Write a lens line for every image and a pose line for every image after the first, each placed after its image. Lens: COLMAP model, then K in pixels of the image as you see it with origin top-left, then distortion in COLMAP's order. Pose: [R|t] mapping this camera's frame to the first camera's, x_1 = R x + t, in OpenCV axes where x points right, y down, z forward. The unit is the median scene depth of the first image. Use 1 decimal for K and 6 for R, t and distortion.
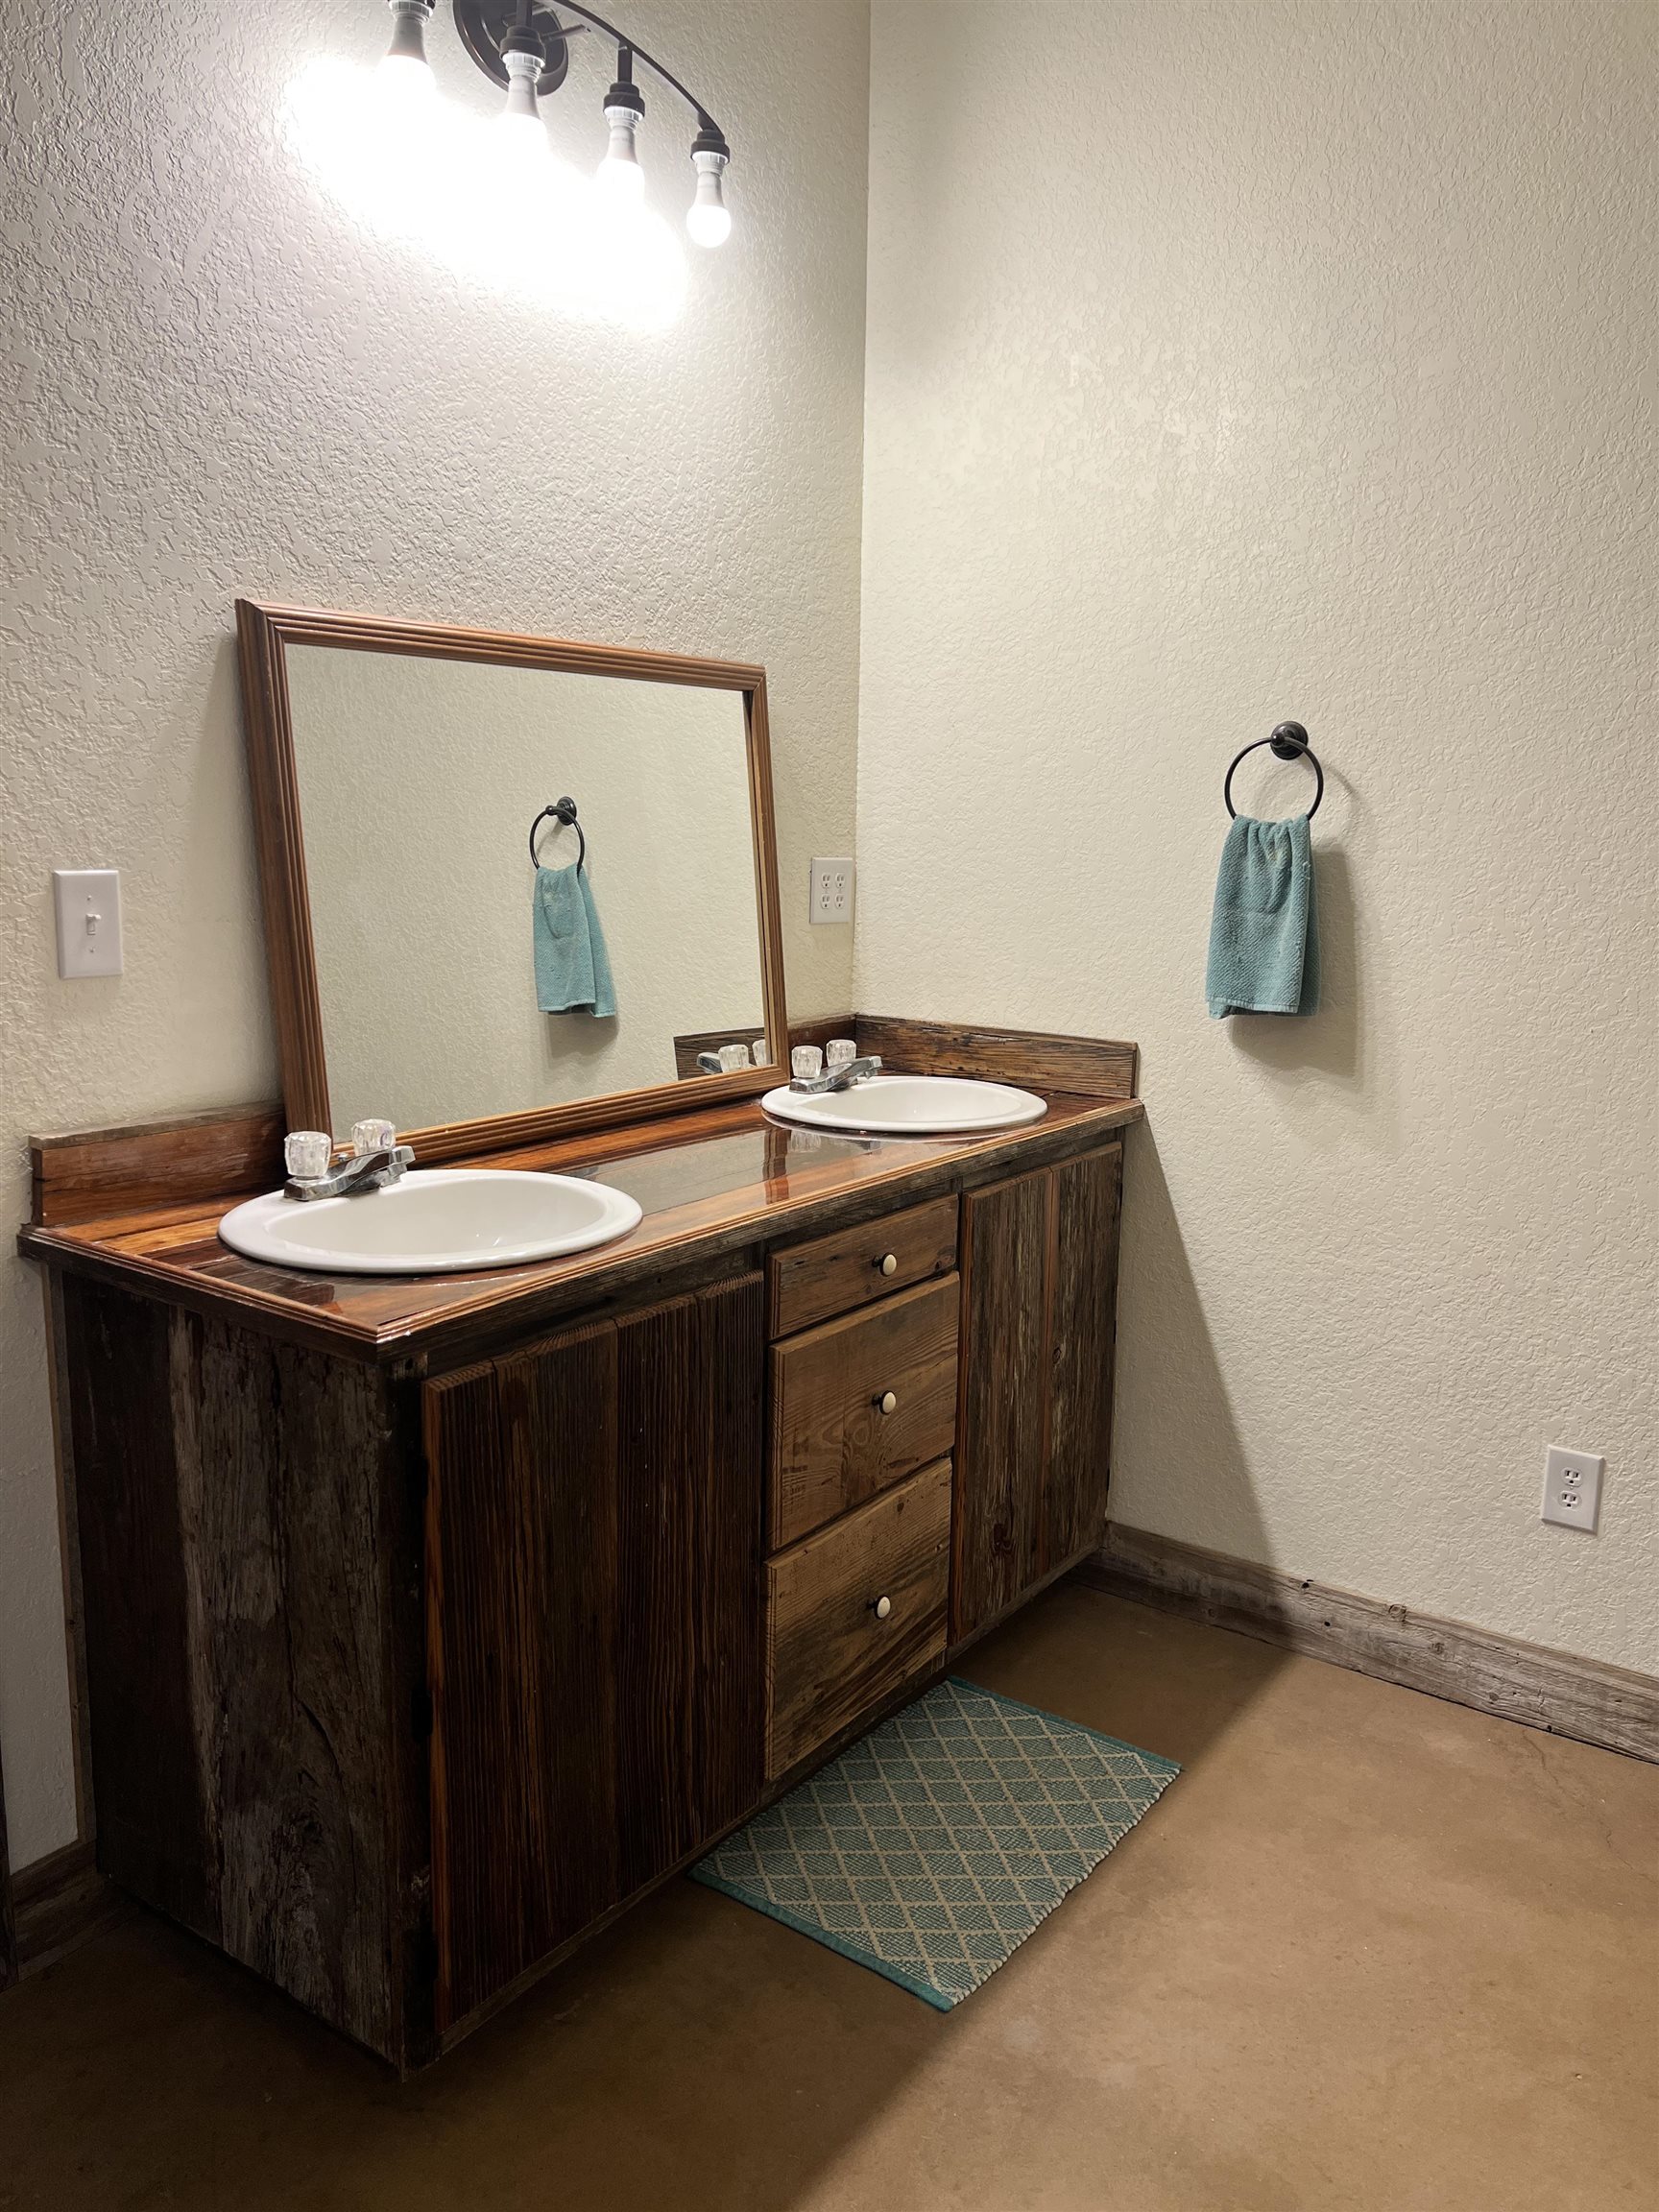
lens RADIAL K [[1665.4, 0, 829.5], [0, 1665.4, 1106.0], [0, 0, 1]] dist [0.046009, -0.051147]
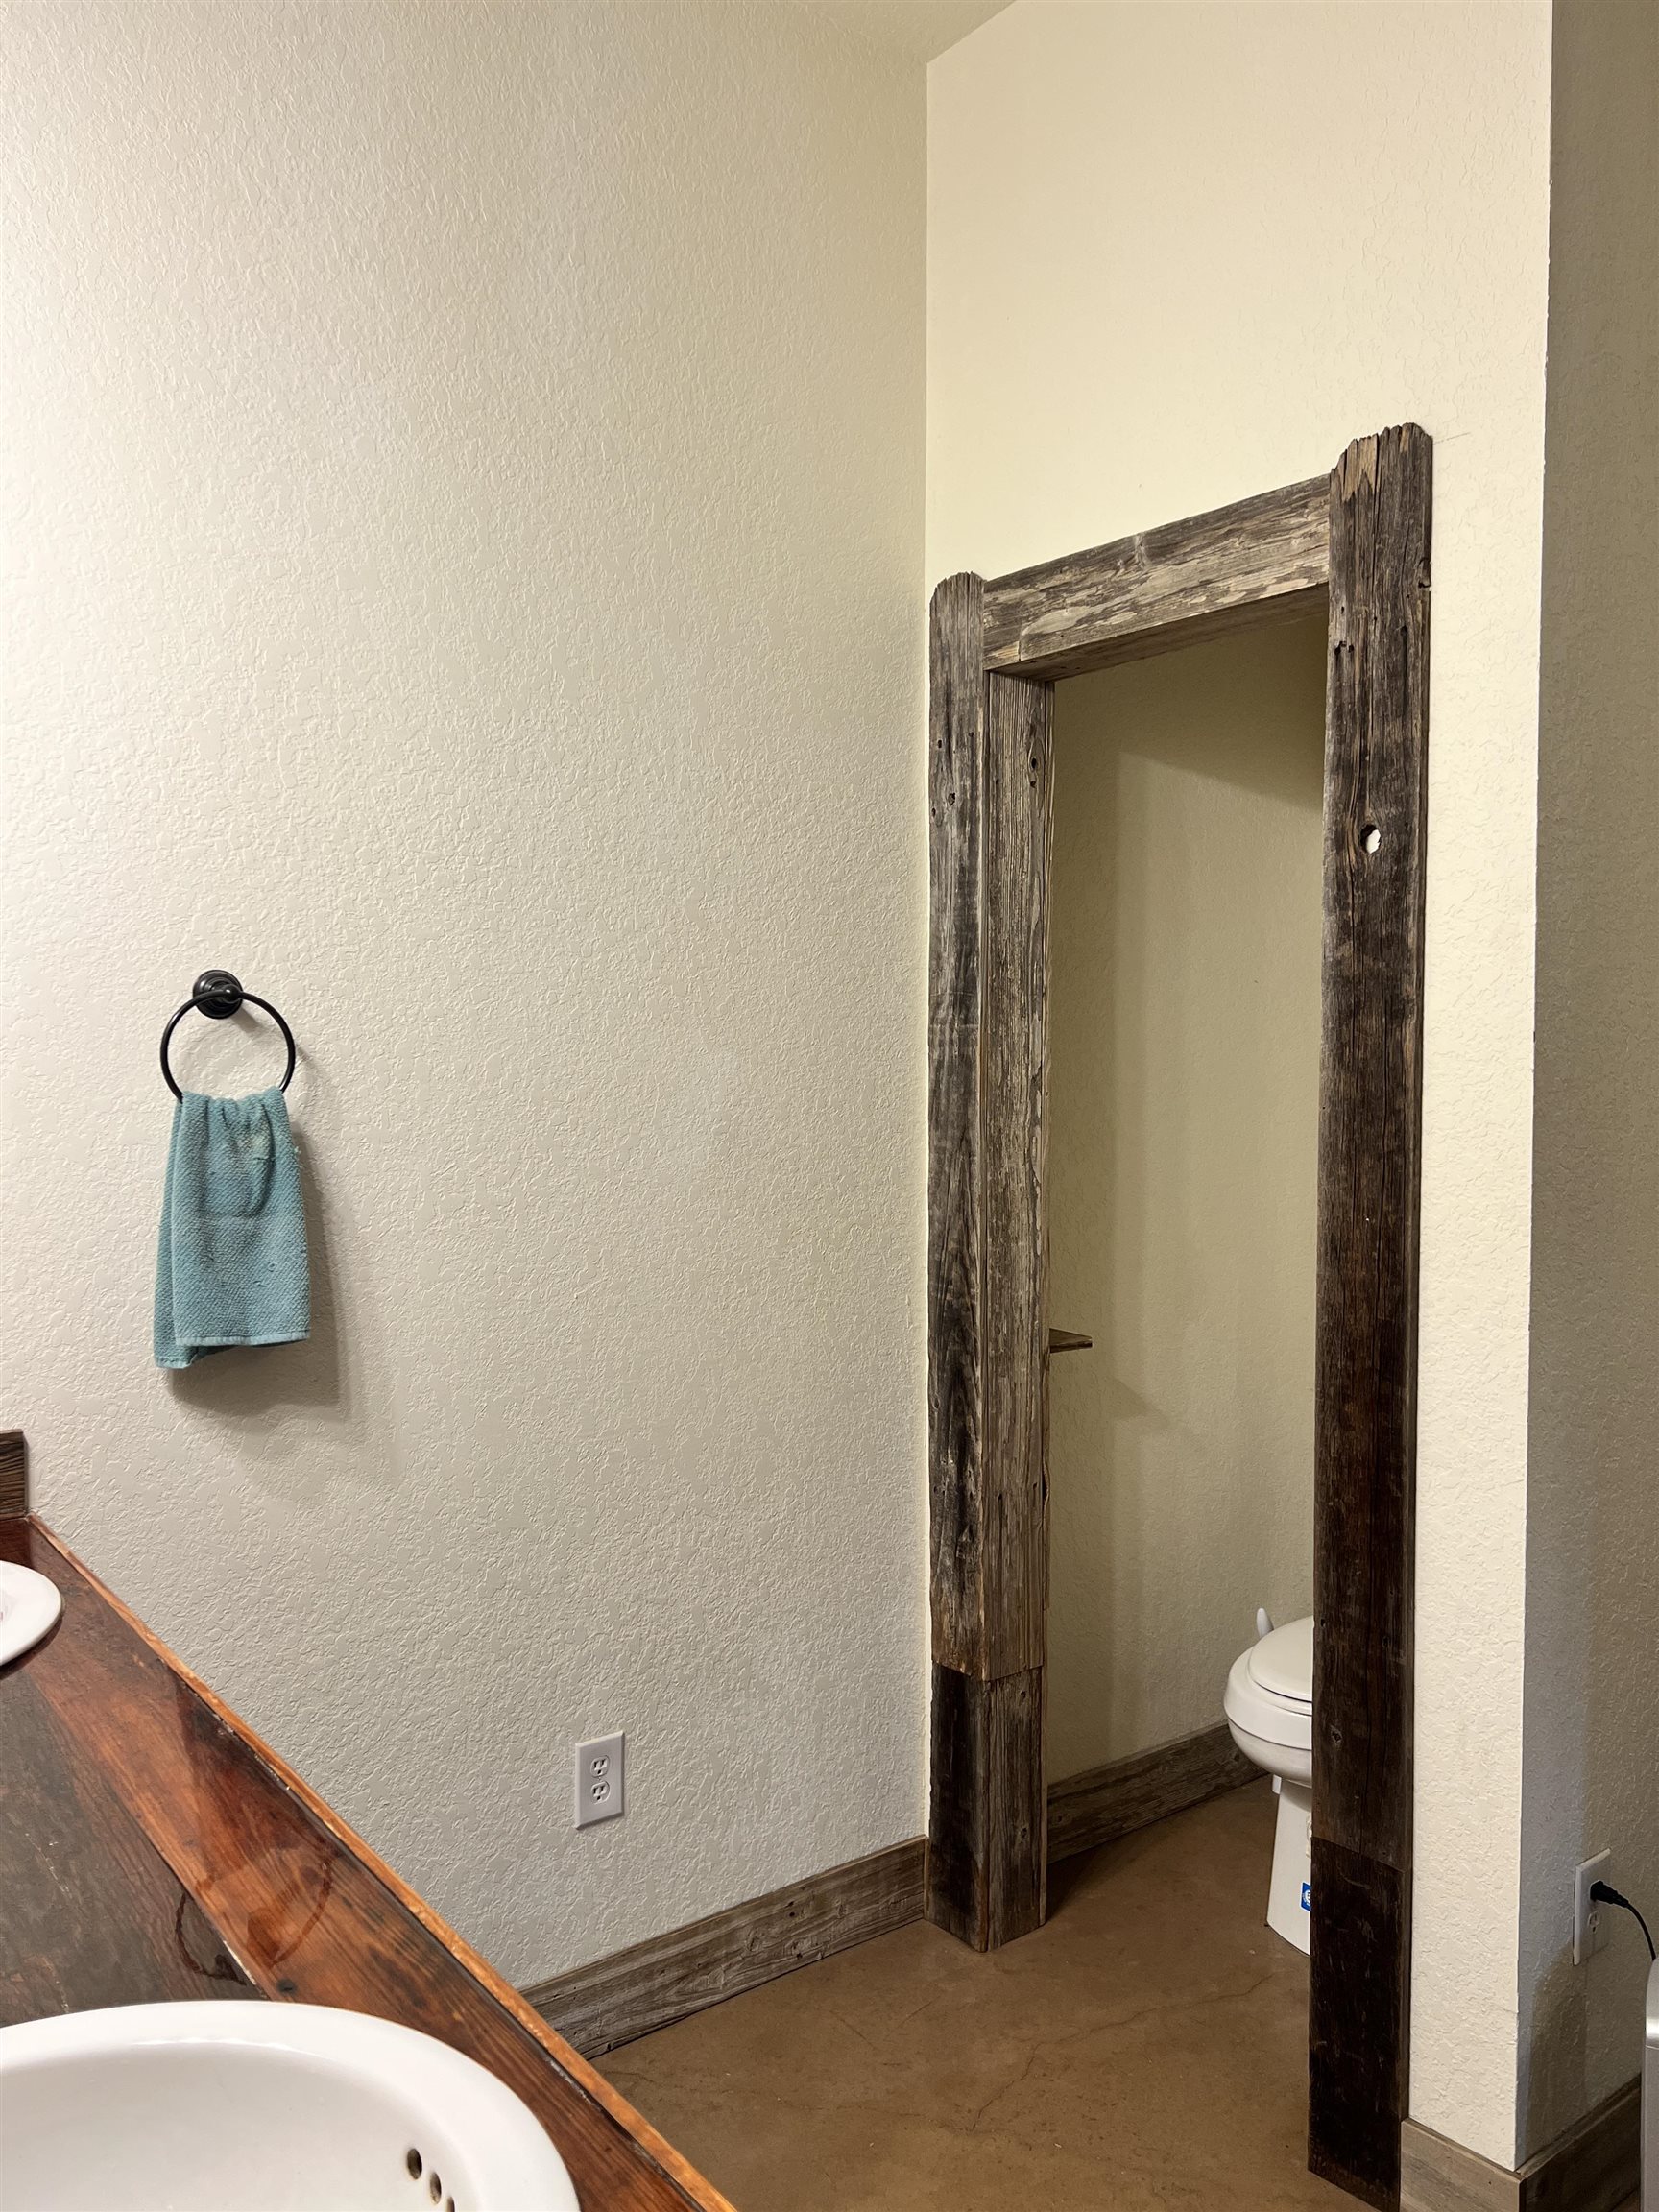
lens RADIAL K [[1665.4, 0, 829.5], [0, 1665.4, 1106.0], [0, 0, 1]] dist [0.046009, -0.051147]
pose [[0.292863, -0.056419, 0.954488, -0.389998], [0.169825, 0.985455, 0.006142, -0.126219], [-0.940952, 0.160297, 0.298185, 0.520545]]
